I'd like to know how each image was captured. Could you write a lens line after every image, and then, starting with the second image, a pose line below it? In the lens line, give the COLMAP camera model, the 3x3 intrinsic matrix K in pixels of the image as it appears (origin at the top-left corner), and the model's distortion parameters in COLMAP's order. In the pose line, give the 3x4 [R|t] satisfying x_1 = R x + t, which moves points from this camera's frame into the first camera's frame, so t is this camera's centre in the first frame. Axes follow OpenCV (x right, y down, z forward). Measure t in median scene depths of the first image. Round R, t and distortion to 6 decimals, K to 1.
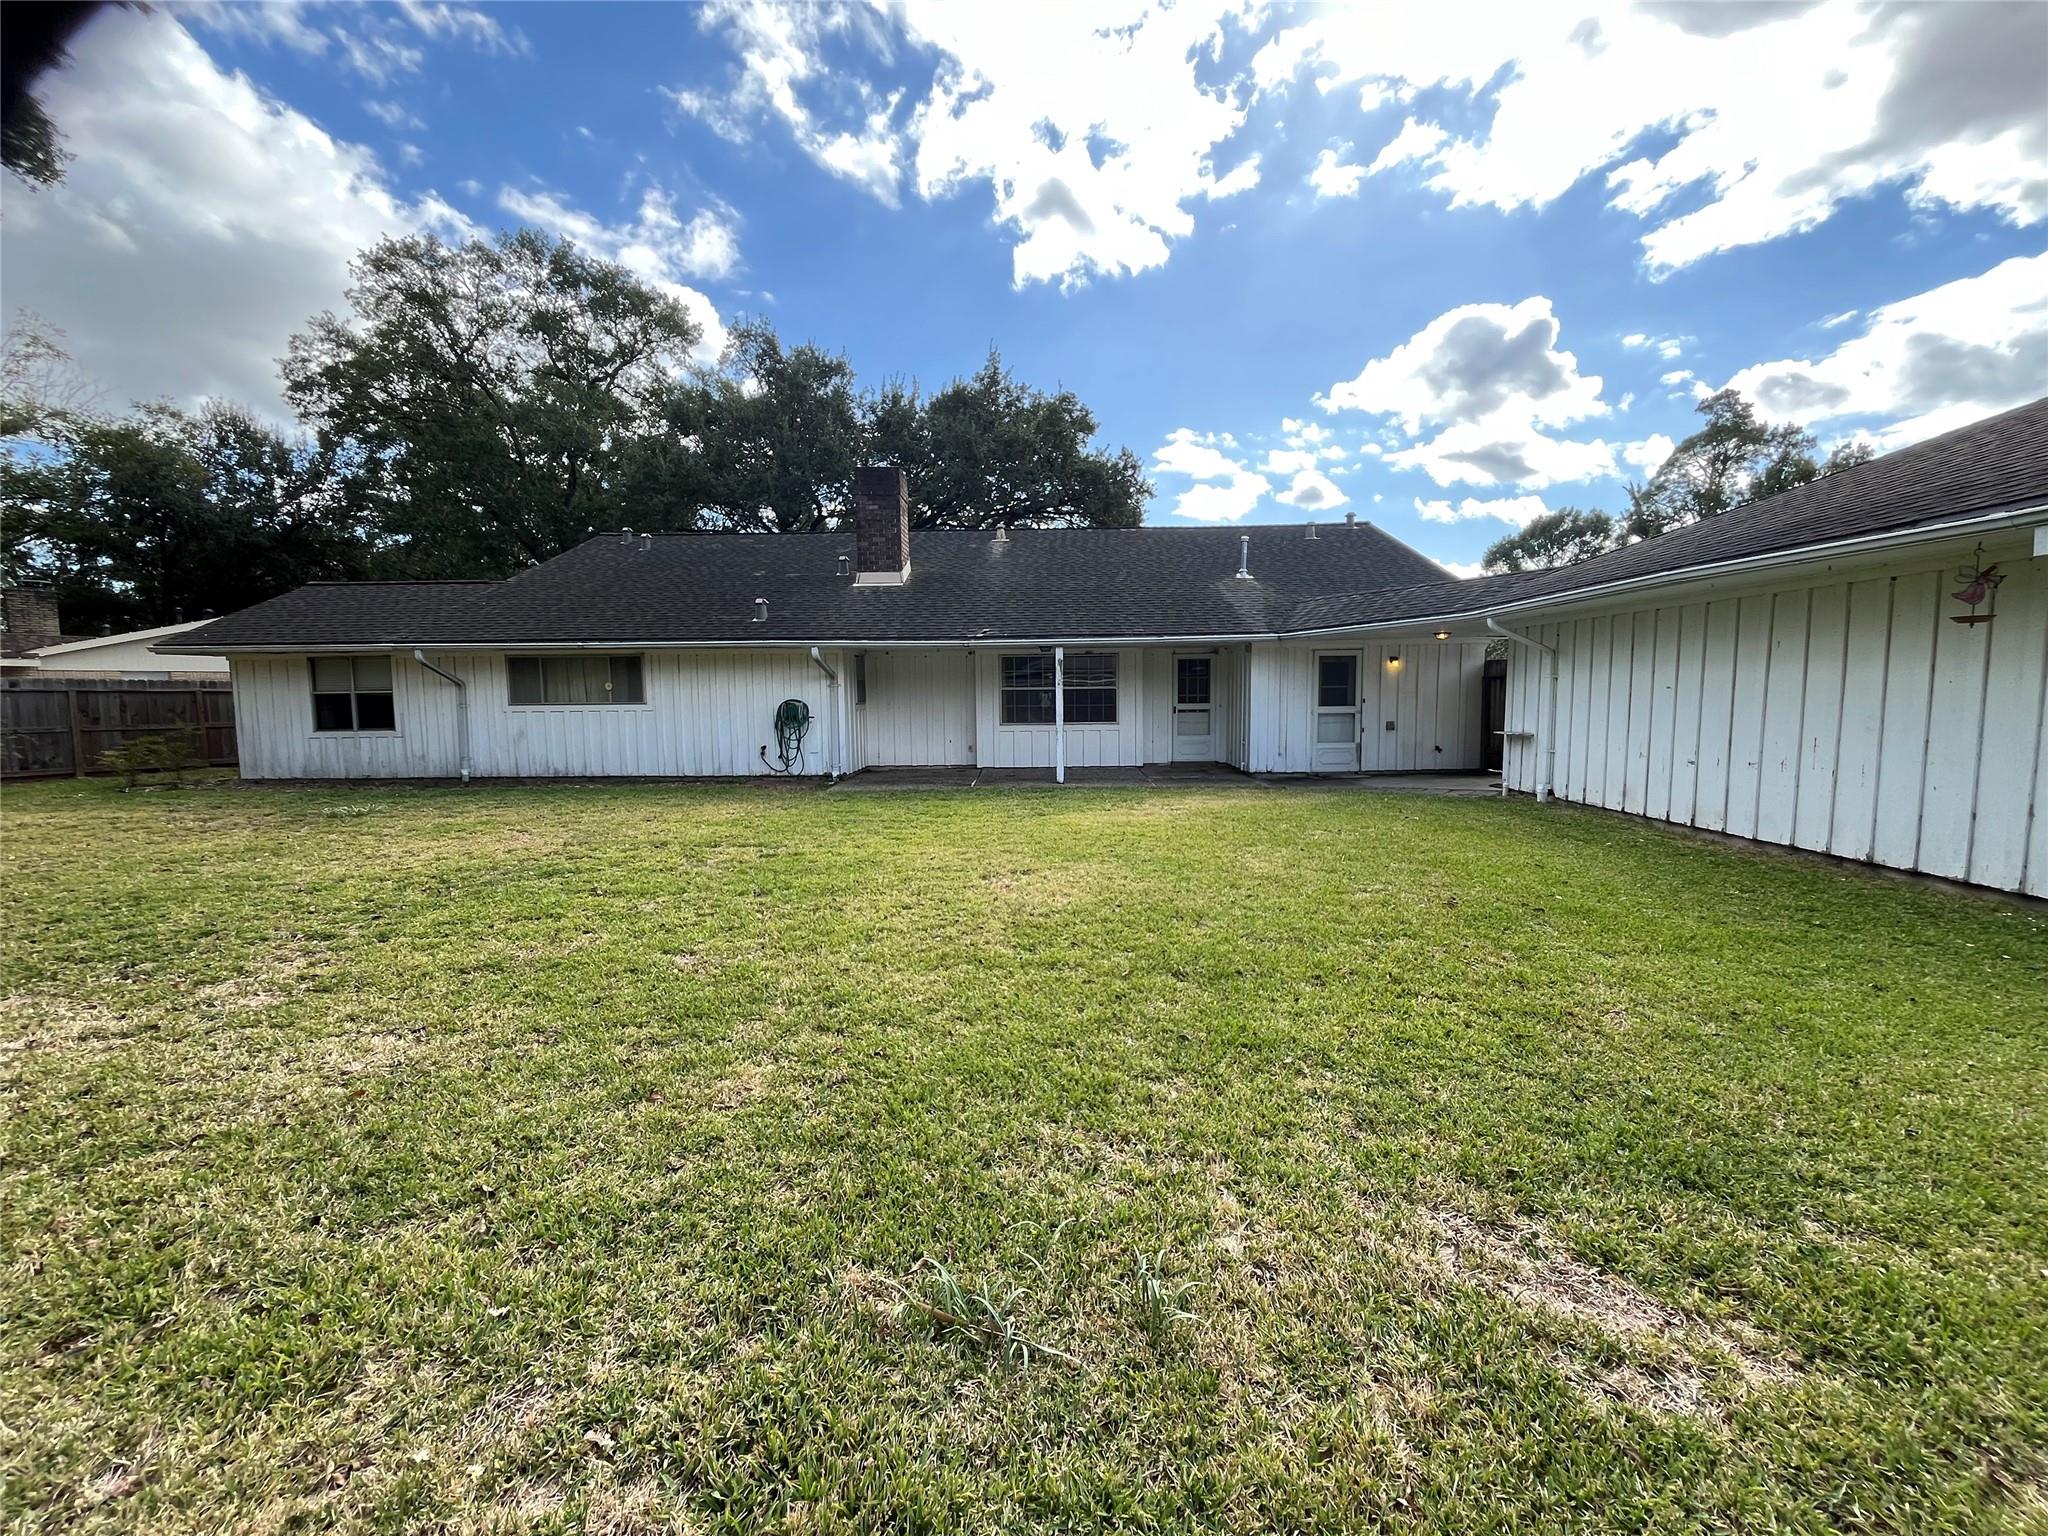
lens RADIAL K [[831.7, 0, 1027.7], [0, 831.7, 756.8], [0, 0, 1]] dist [-0.003495, -0.000111]
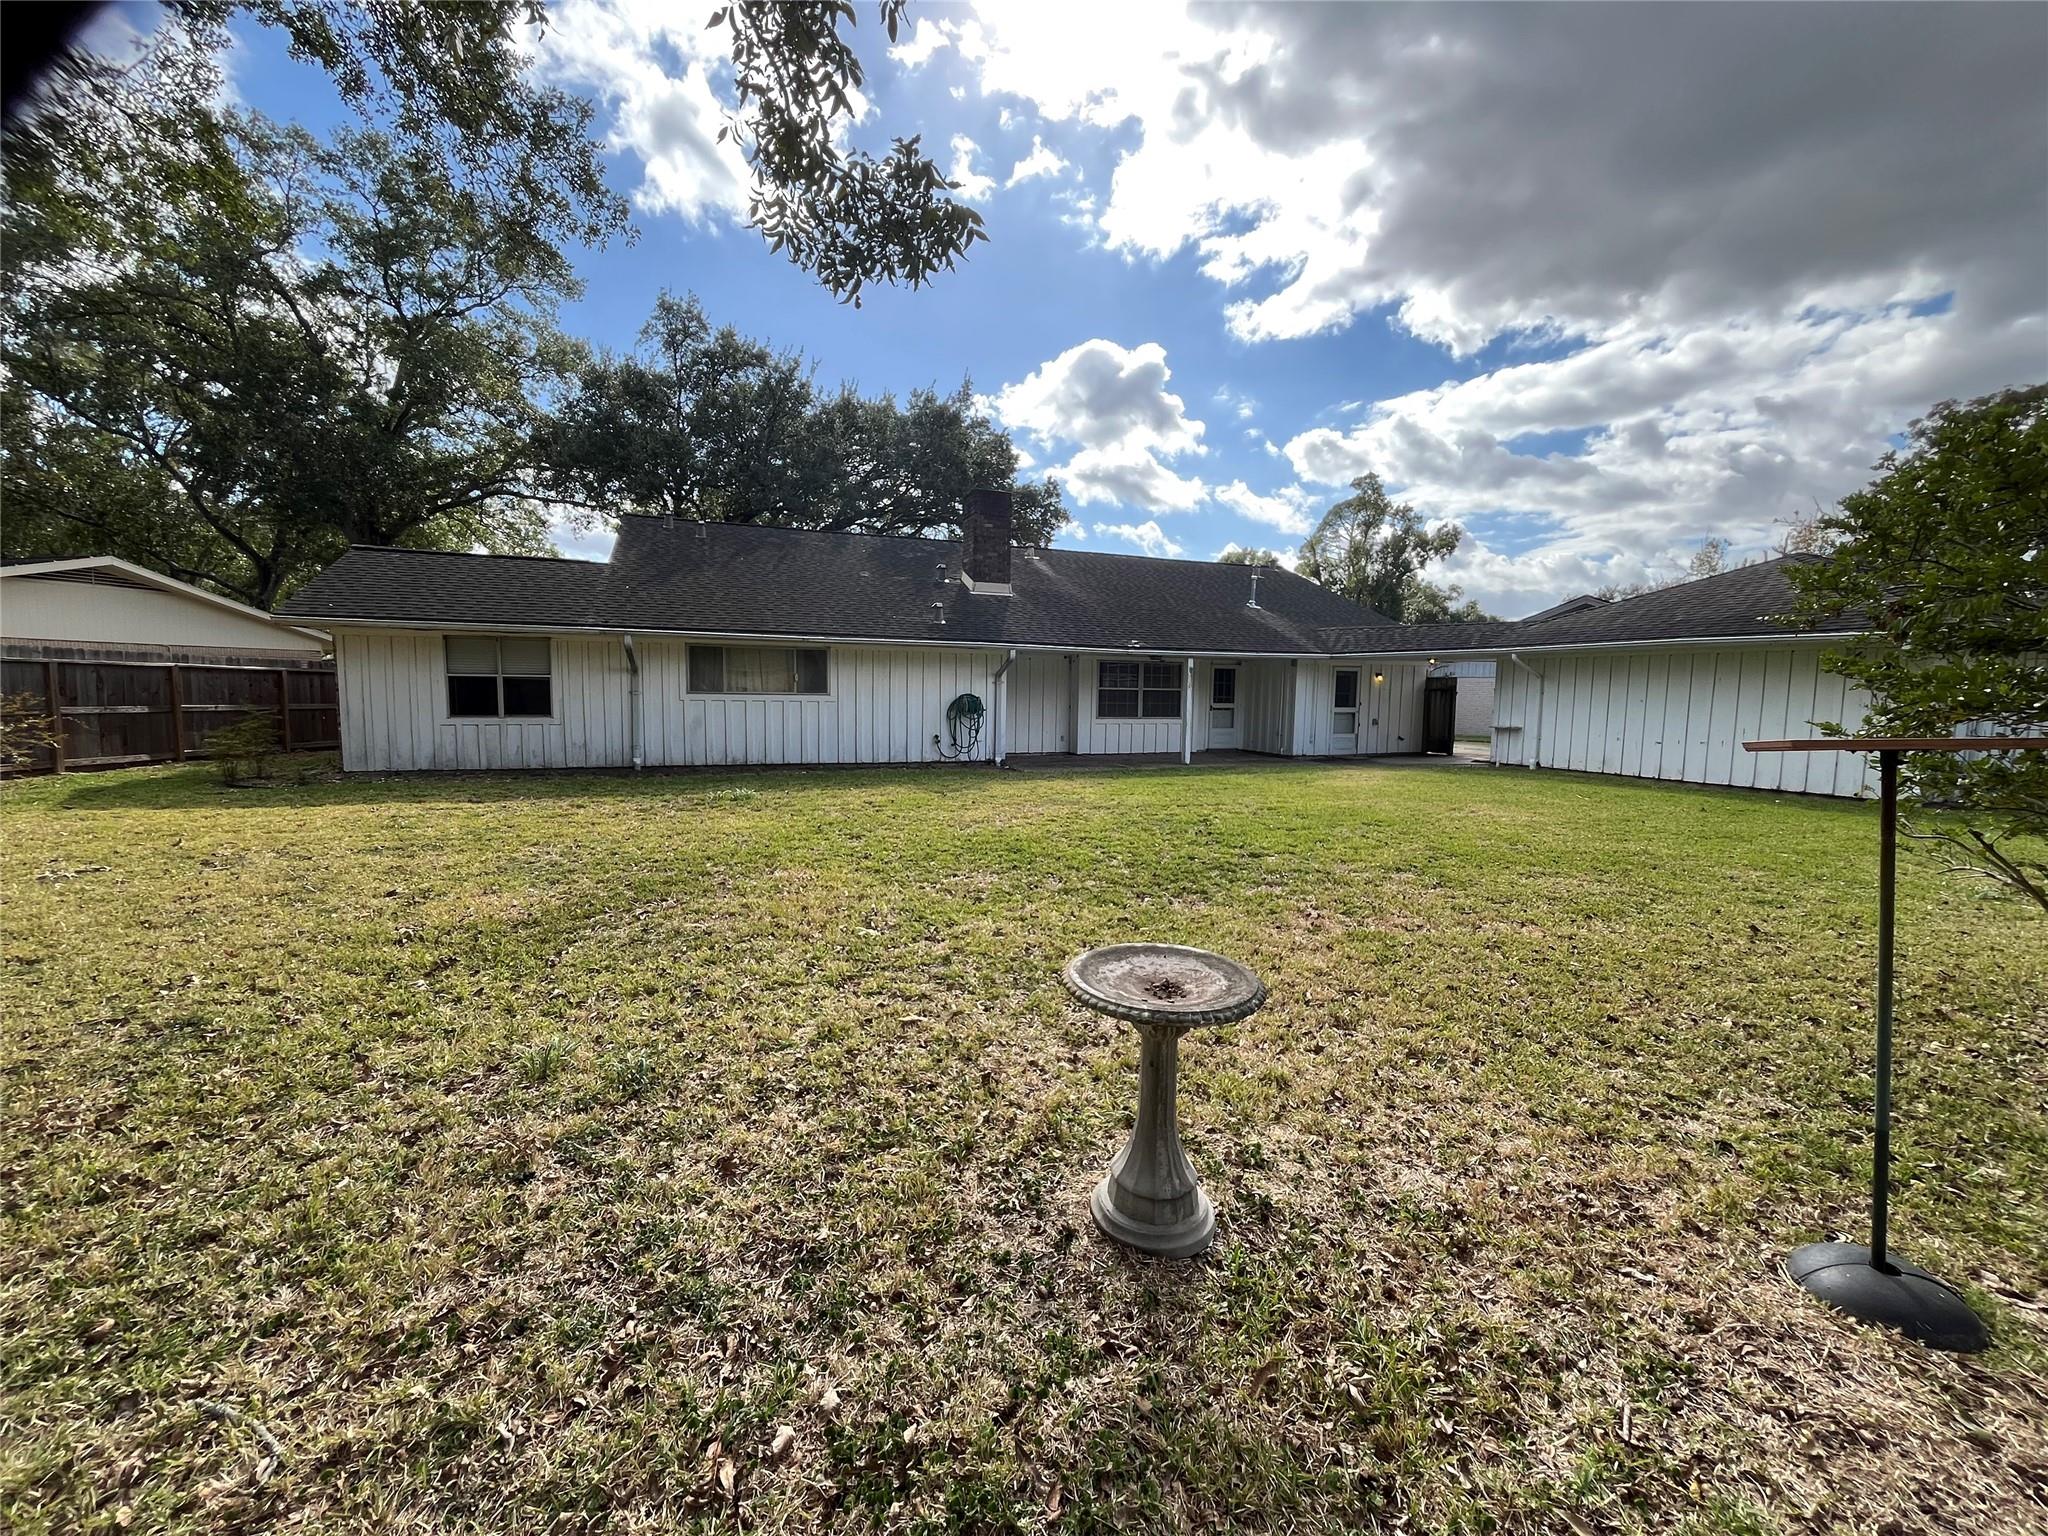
lens RADIAL K [[831.7, 0, 1032.0], [0, 831.7, 781.2], [0, 0, 1]] dist [-0.003495, -0.000111]
pose [[0.919616, -0.019333, 0.392343, -0.636319], [0.003840, 0.999183, 0.040234, 0.004866], [-0.392800, -0.035494, 0.918939, -0.080981]]
